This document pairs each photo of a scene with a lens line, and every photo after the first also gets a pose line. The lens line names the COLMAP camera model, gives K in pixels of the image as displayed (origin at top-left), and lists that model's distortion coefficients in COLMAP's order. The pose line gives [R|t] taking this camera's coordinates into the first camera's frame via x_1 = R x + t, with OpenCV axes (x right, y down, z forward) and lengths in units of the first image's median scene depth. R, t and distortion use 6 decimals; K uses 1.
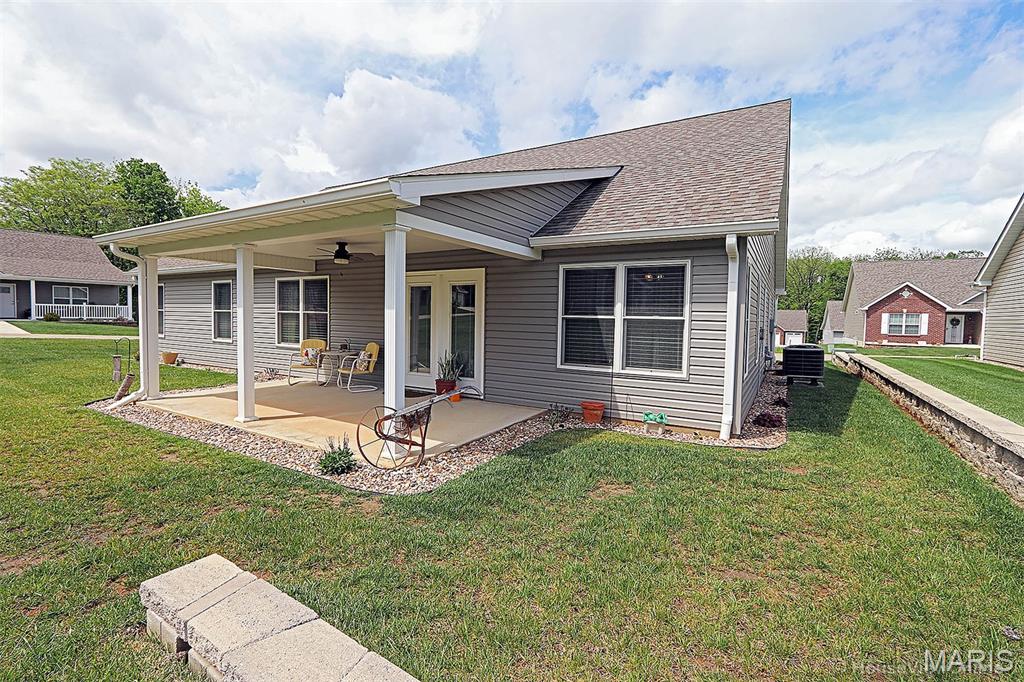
lens RADIAL K [[472.5, 0, 504.0], [0, 472.5, 338.3], [0, 0, 1]] dist [-0.011703, 0.000711]
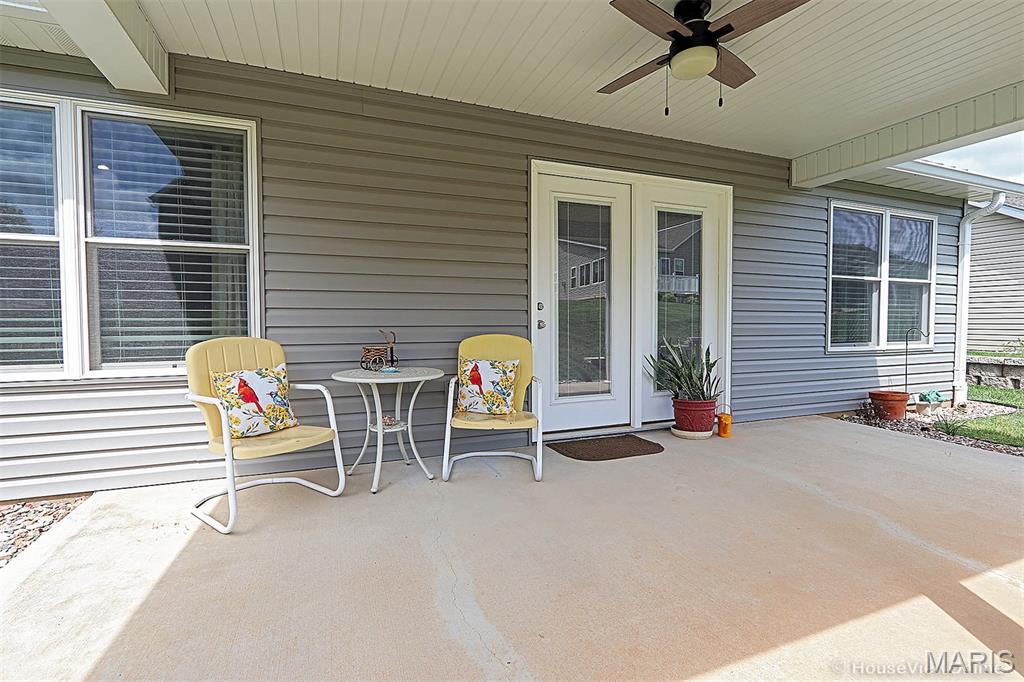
lens RADIAL K [[472.5, 0, 504.0], [0, 472.5, 338.3], [0, 0, 1]] dist [-0.011703, 0.000711]
pose [[0.604616, -0.048545, 0.795036, -0.480759], [0.047832, 0.998553, 0.024596, 0.002629], [-0.795079, 0.023157, 0.606063, 0.647866]]
